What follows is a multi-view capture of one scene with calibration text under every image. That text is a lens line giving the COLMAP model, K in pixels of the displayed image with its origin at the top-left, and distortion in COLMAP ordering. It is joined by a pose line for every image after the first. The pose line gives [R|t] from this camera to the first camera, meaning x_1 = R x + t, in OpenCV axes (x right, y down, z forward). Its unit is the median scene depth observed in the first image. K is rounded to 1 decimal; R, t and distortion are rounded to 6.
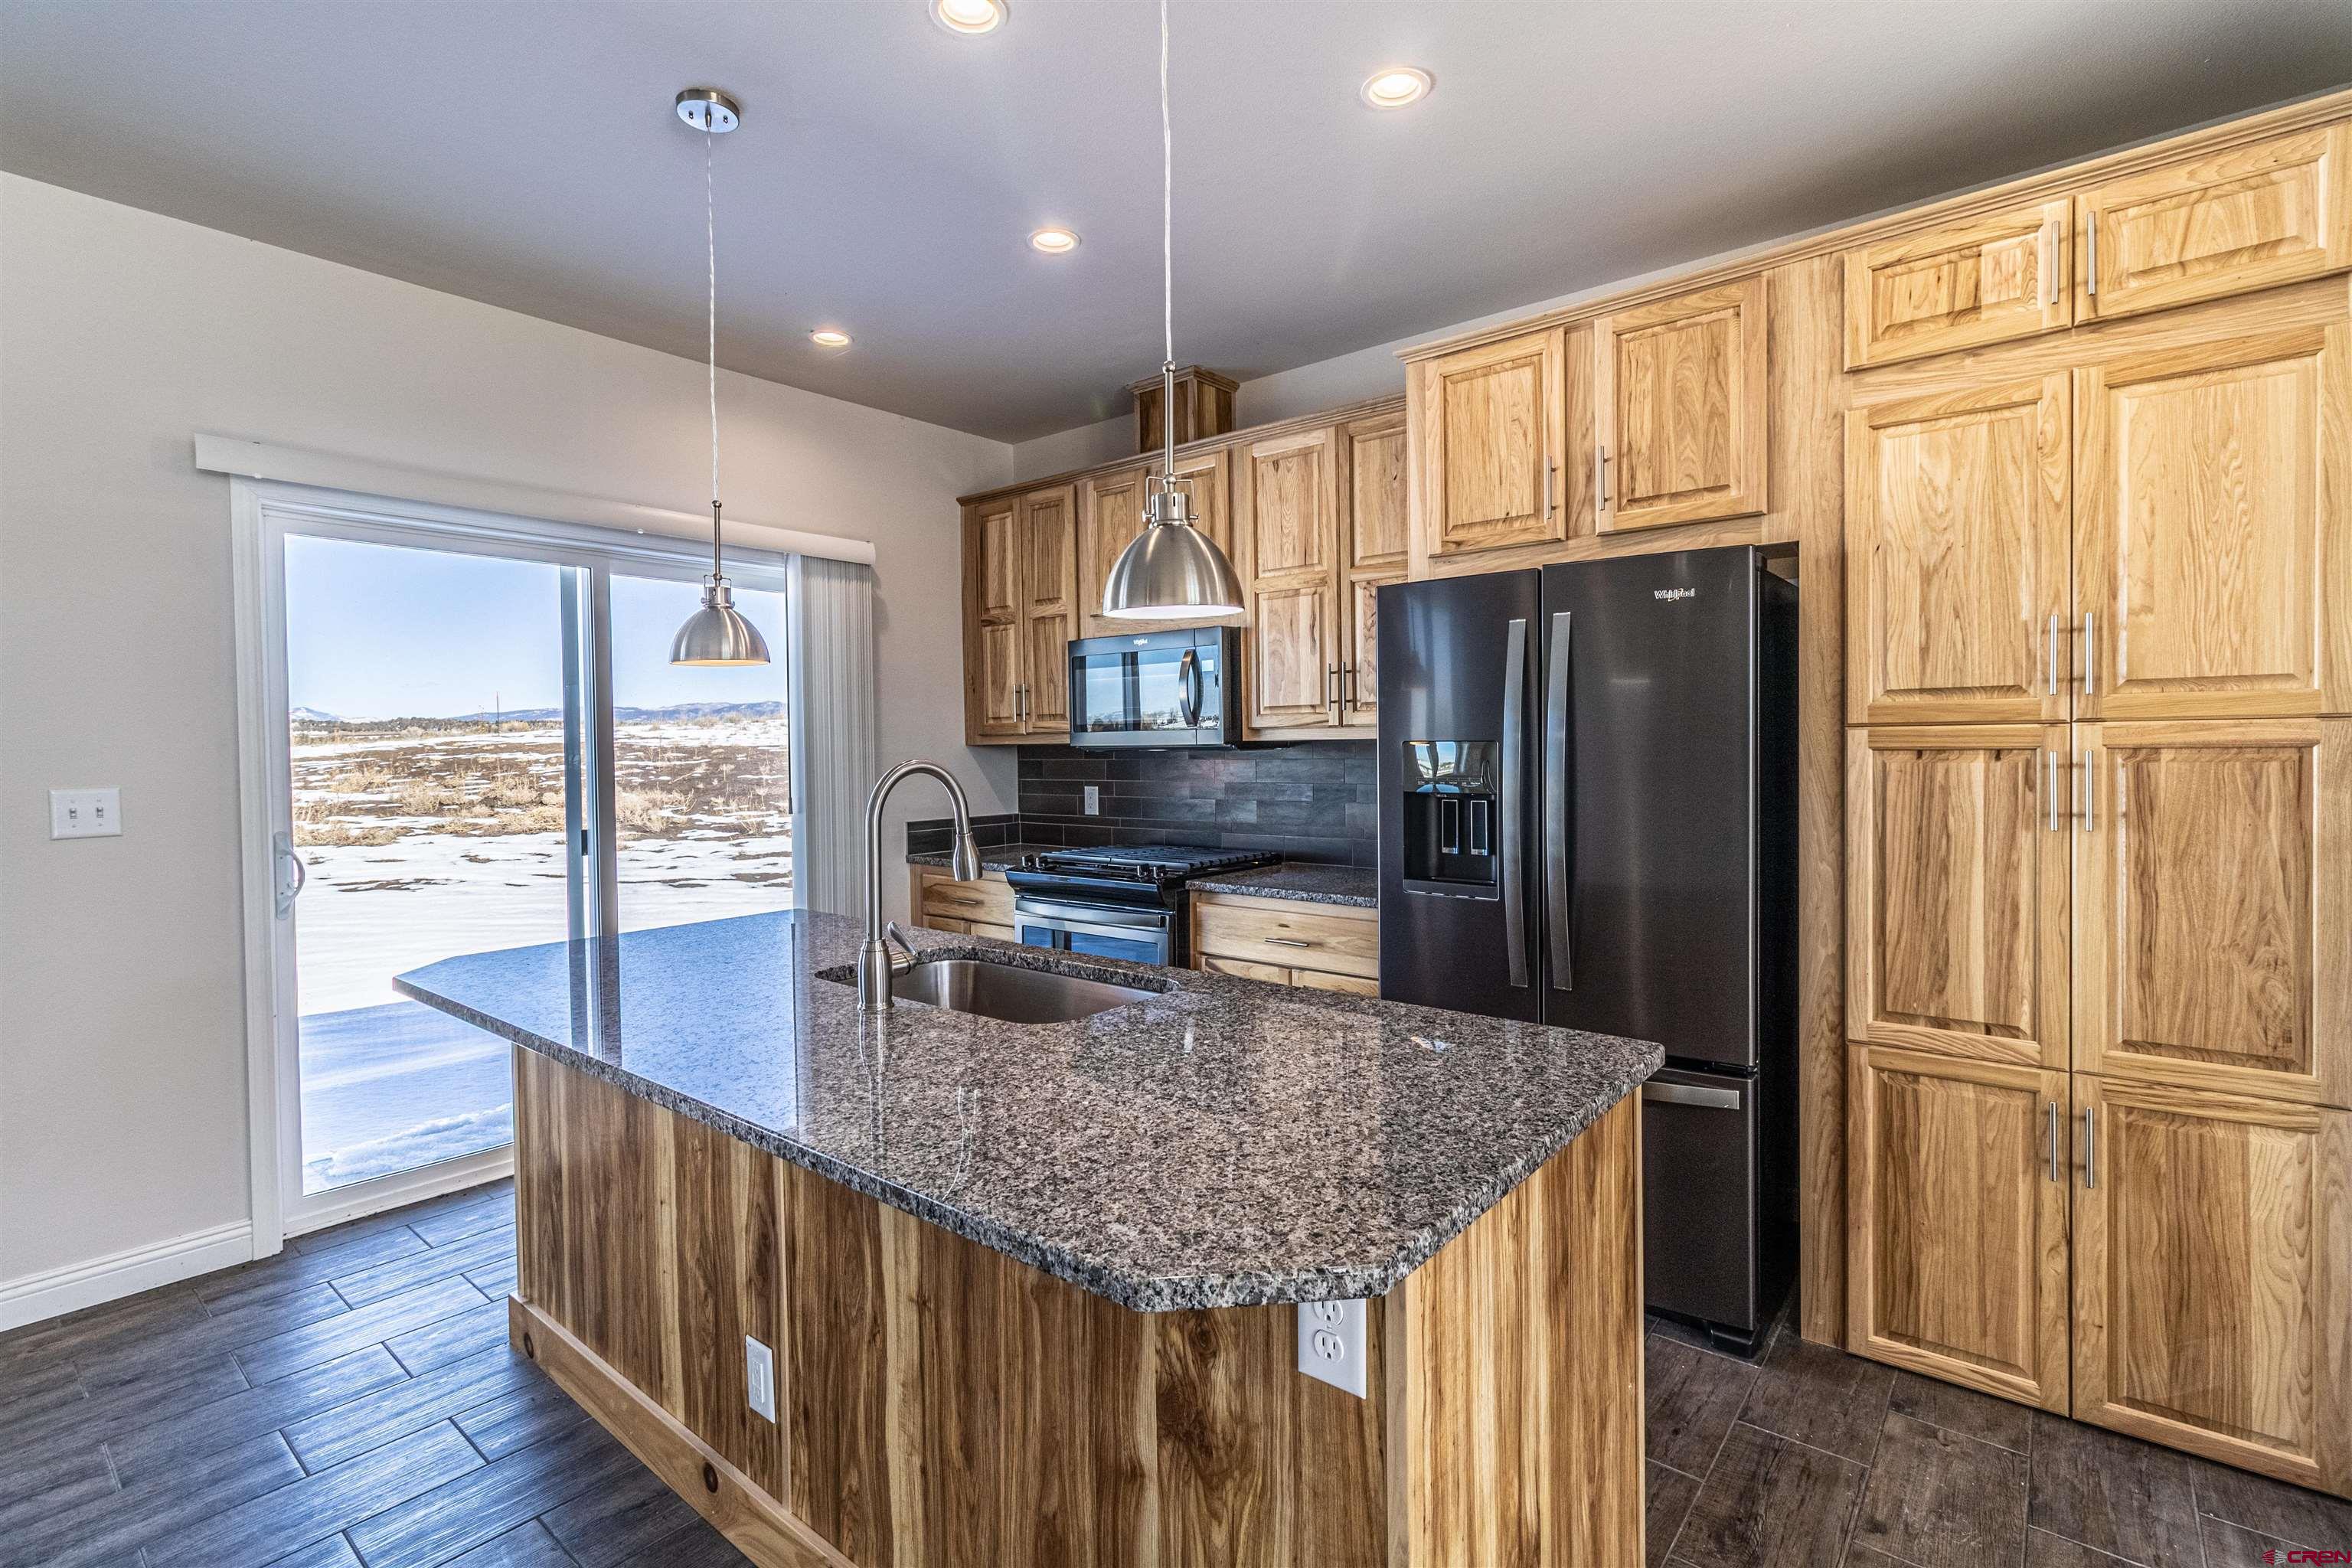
lens RADIAL K [[1084.4, 0, 1181.3], [0, 1084.4, 766.0], [0, 0, 1]] dist [0.002788, 0.000810]
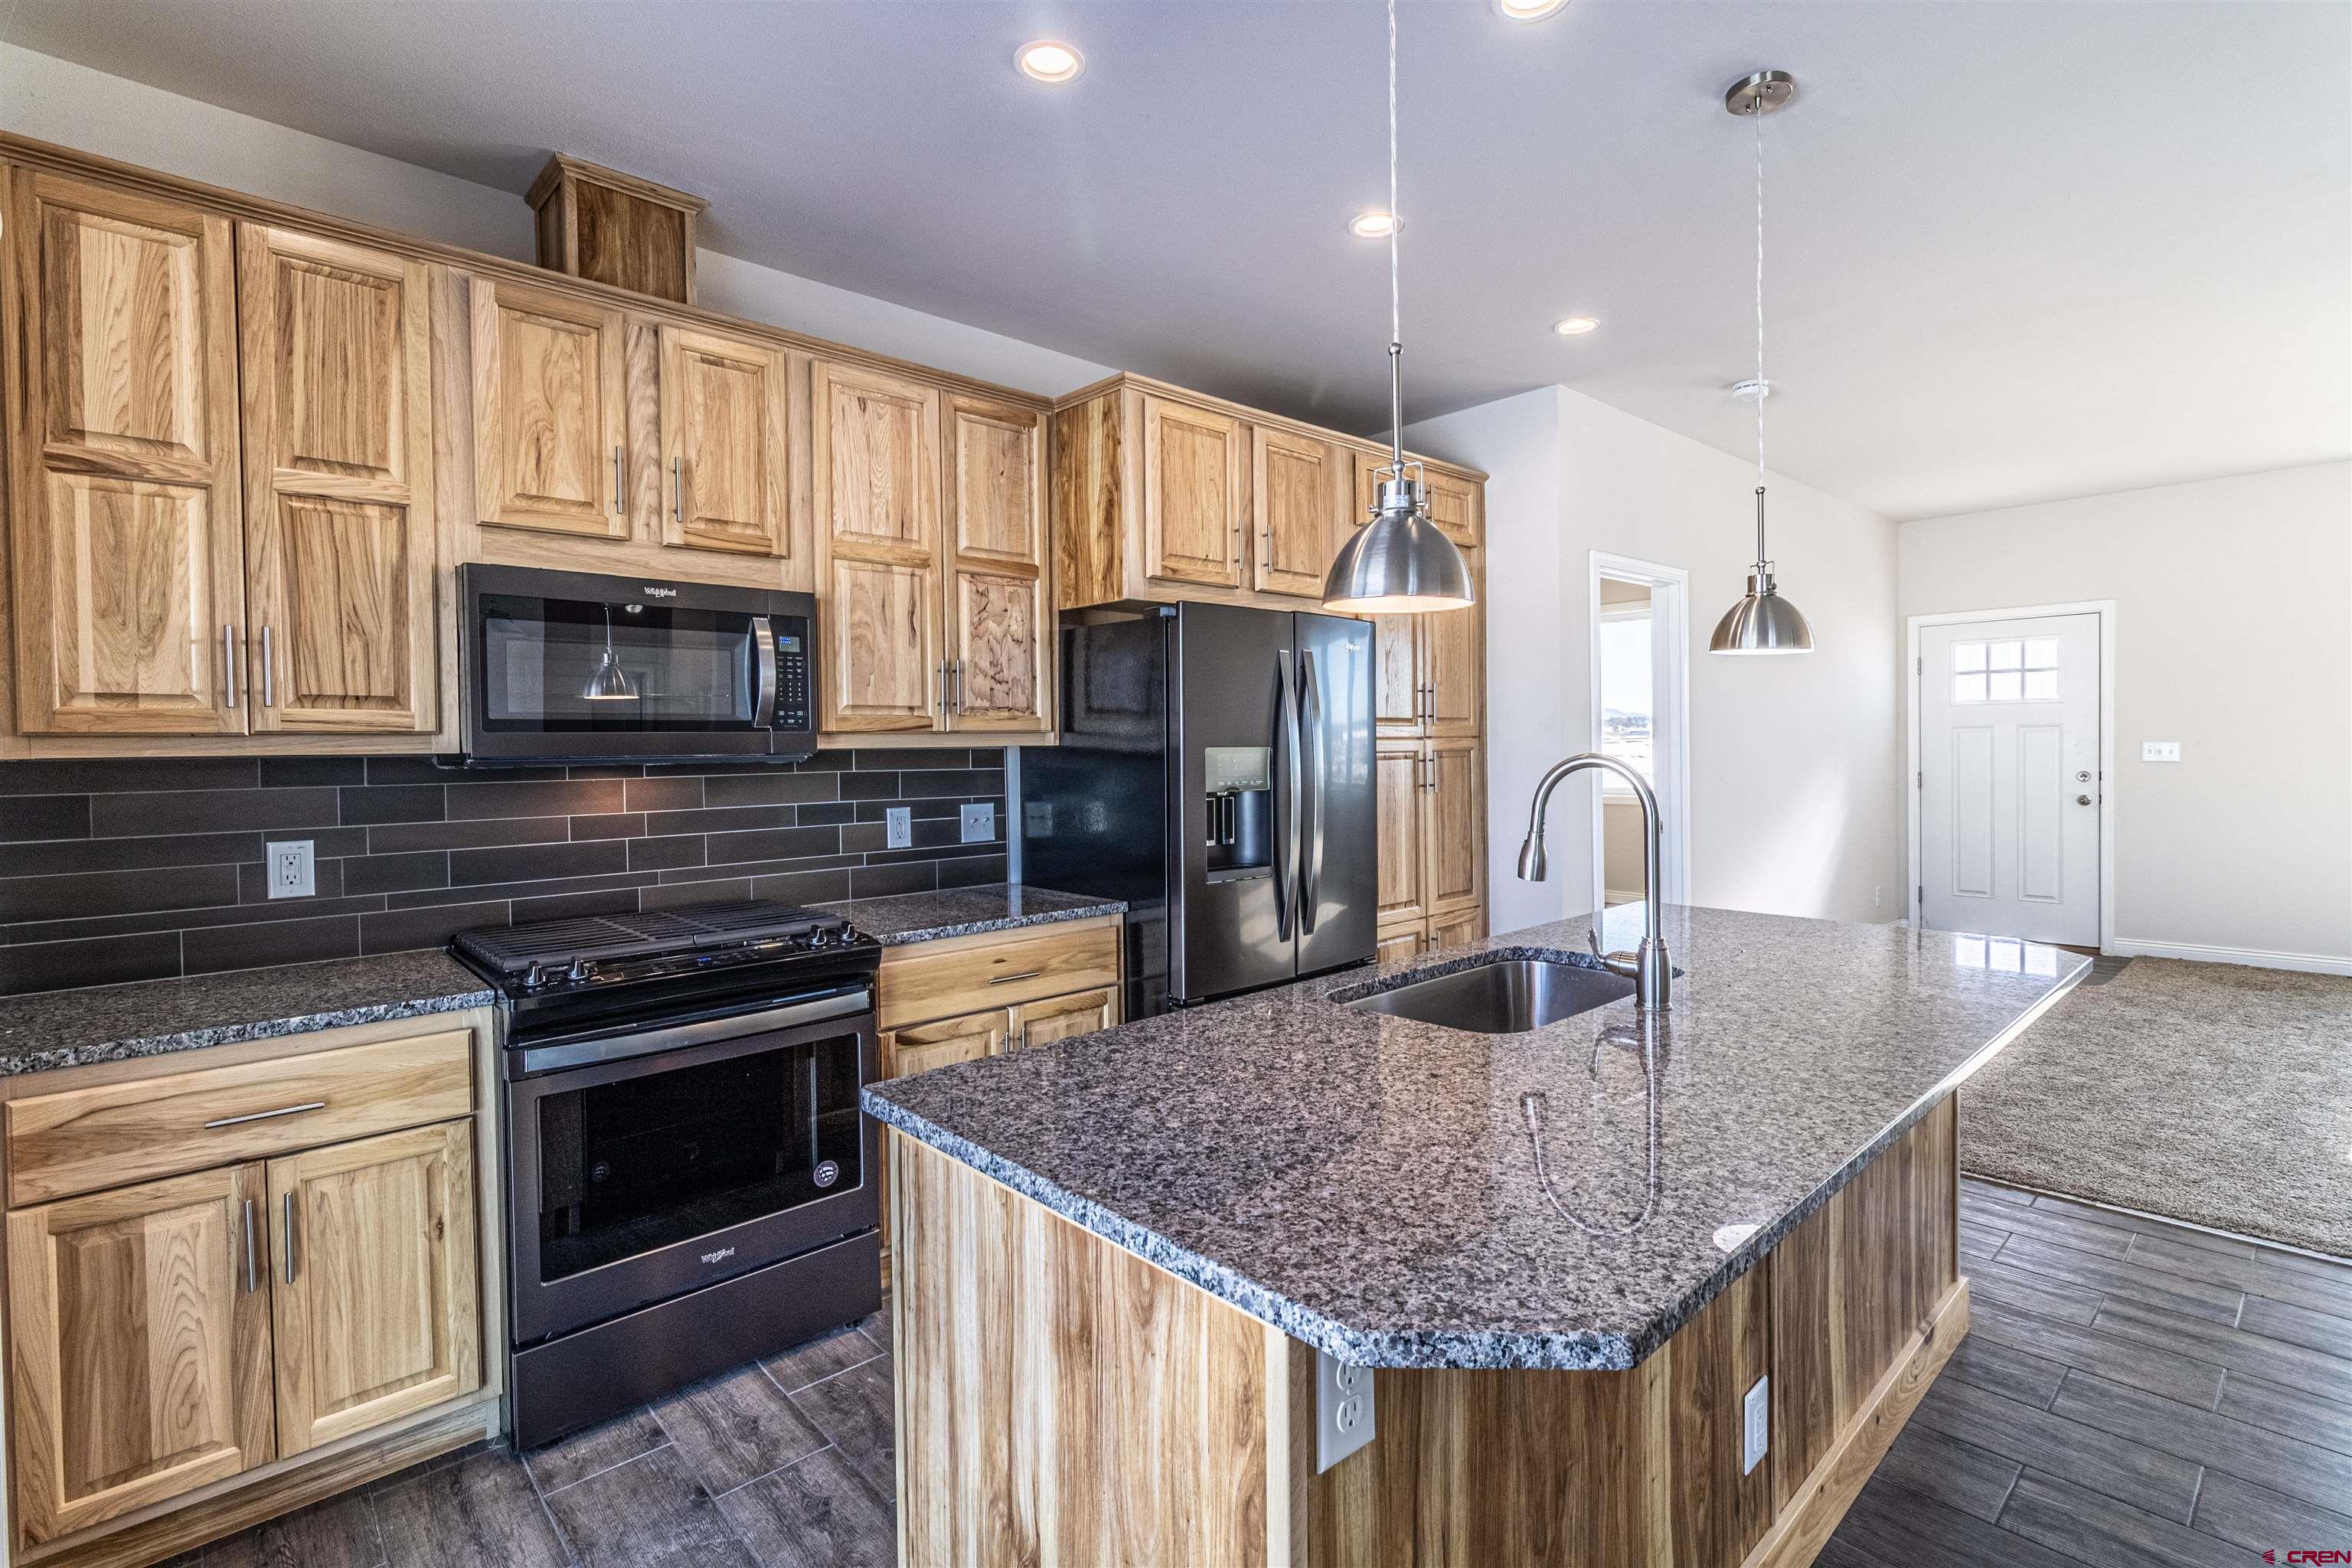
lens RADIAL K [[1087.9, 0, 1184.5], [0, 1087.9, 765.5], [0, 0, 1]] dist [0.002745, 0.000647]
pose [[0.138361, -0.006205, 0.990362, -1.075554], [0.032833, 0.999459, 0.001675, -0.007363], [-0.989838, 0.032285, 0.138489, 1.053496]]
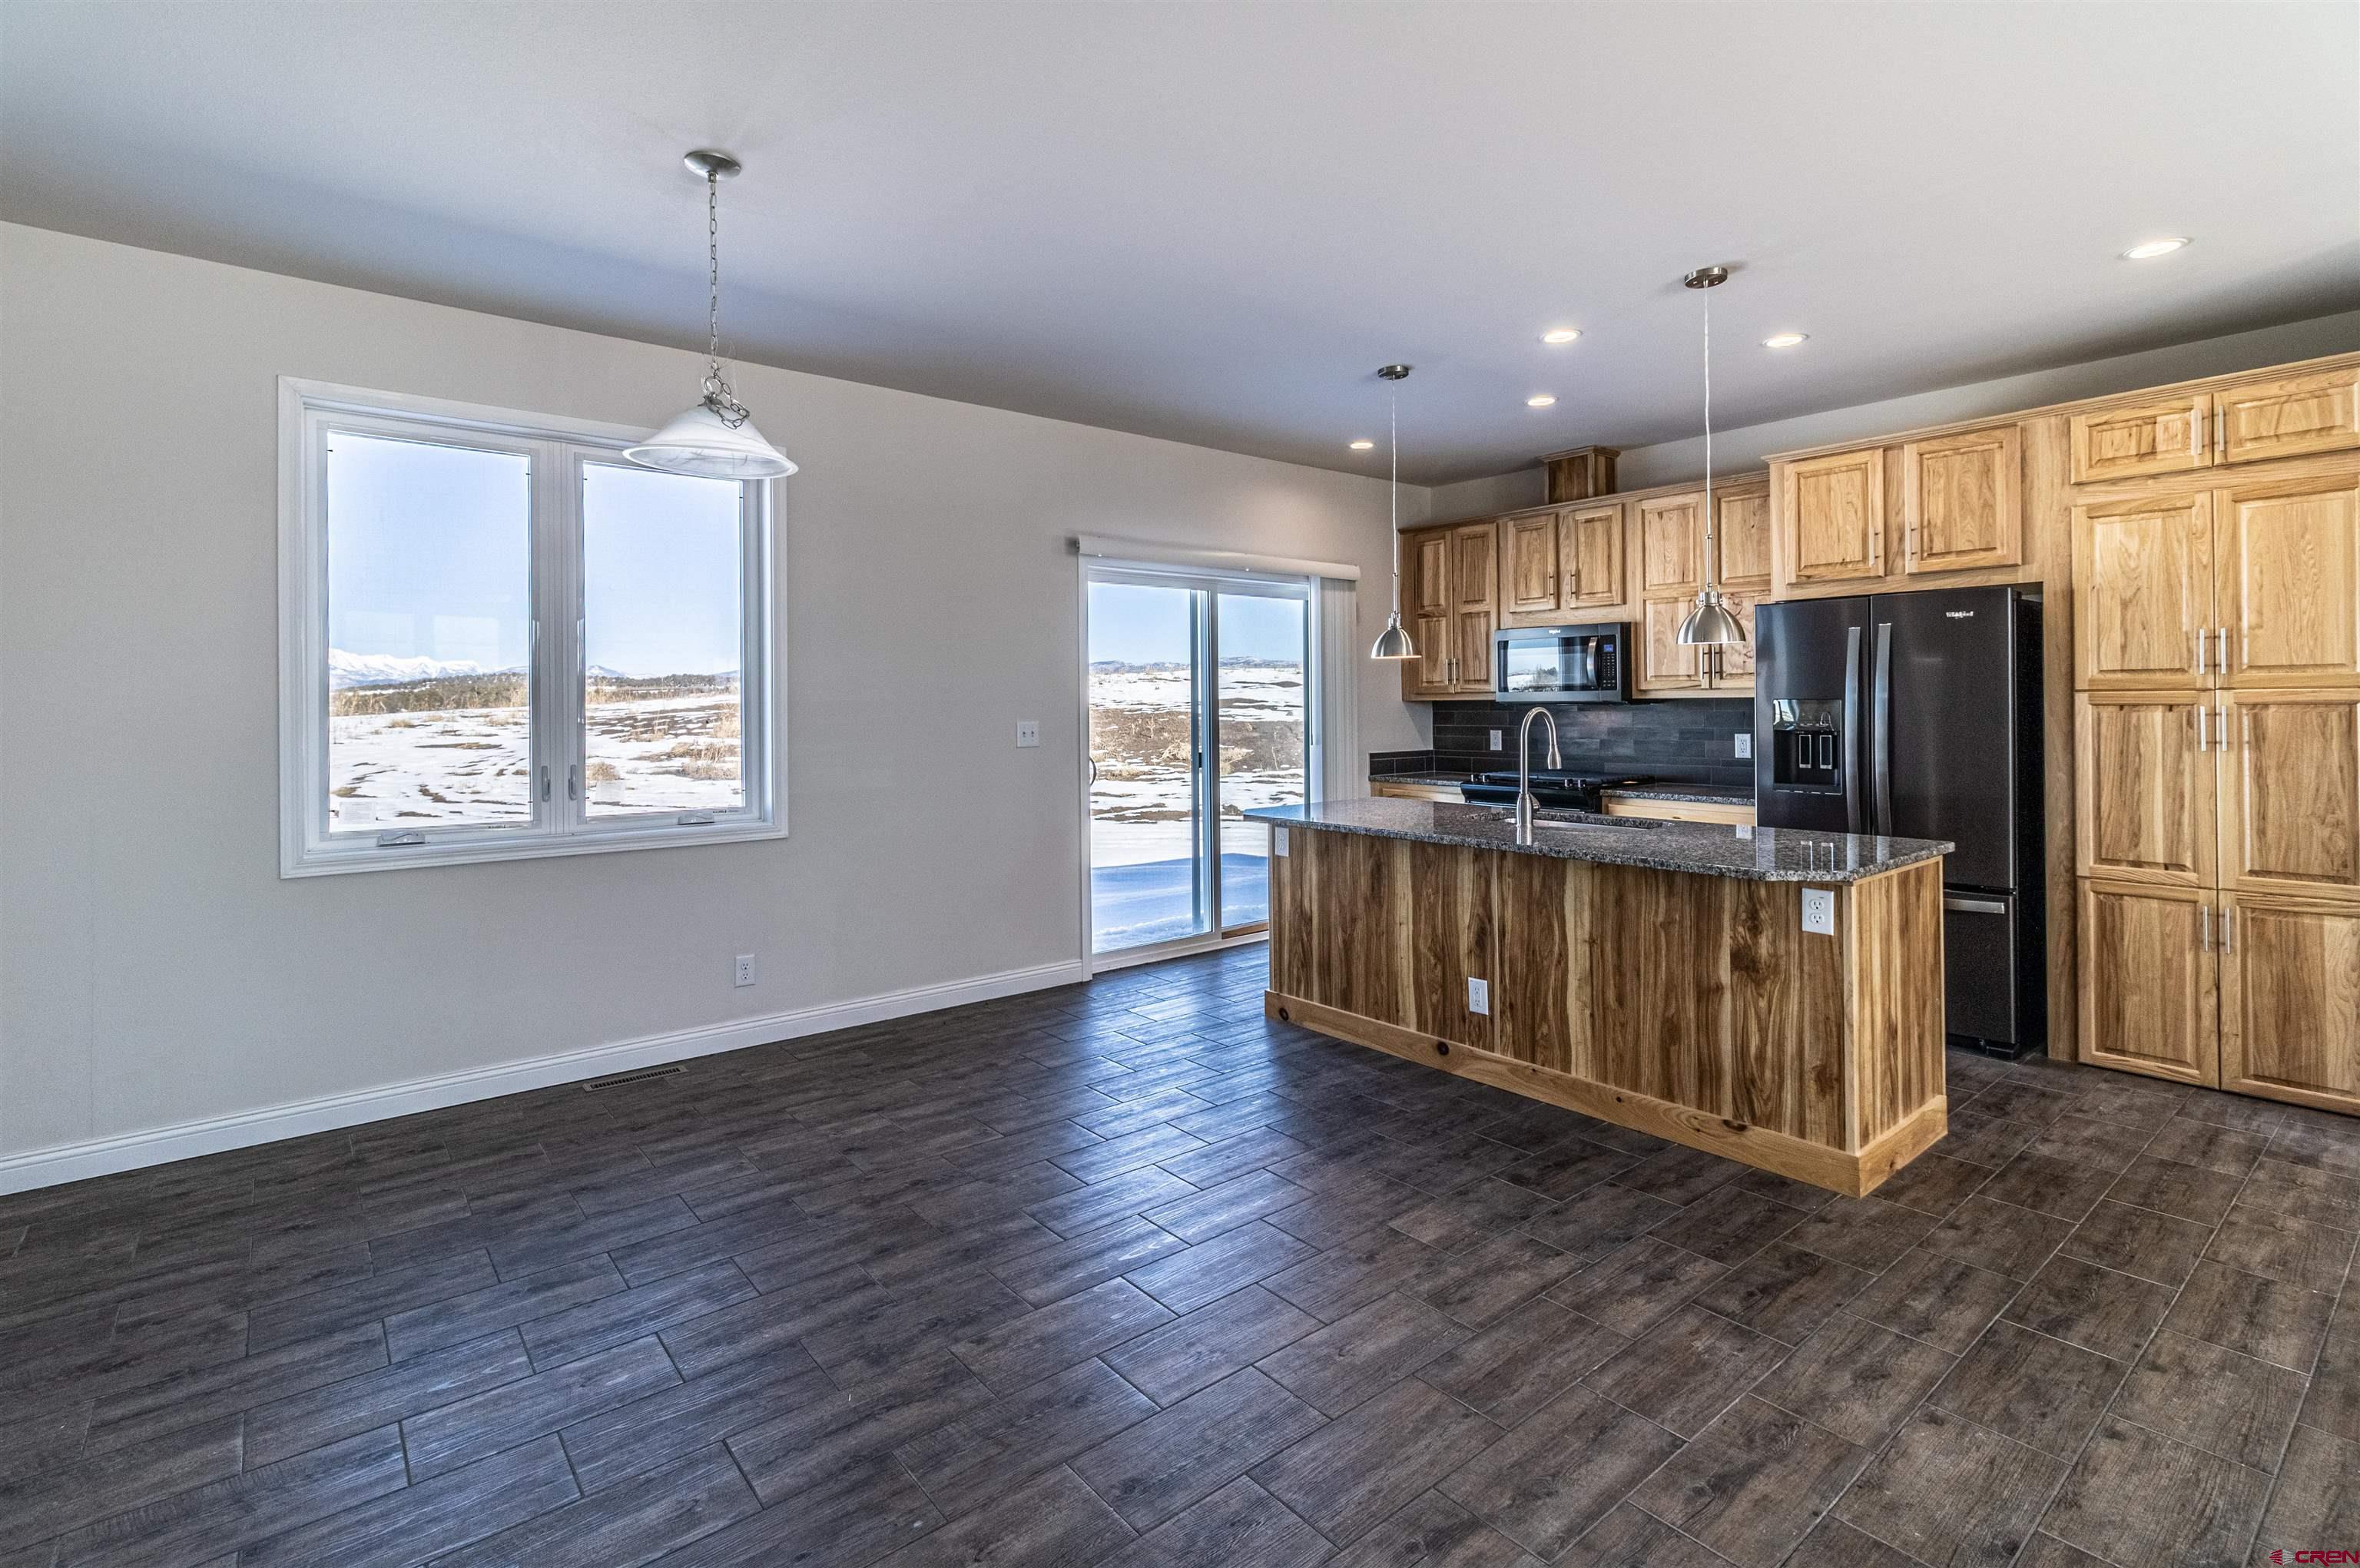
lens RADIAL K [[1092.6, 0, 1162.8], [0, 1092.6, 701.8], [0, 0, 1]] dist [0.004815, -0.000297]
pose [[0.978722, 0.003489, -0.205160, -0.439129], [-0.007333, 0.999811, -0.017983, 0.021727], [0.205059, 0.019105, 0.978563, -0.986875]]
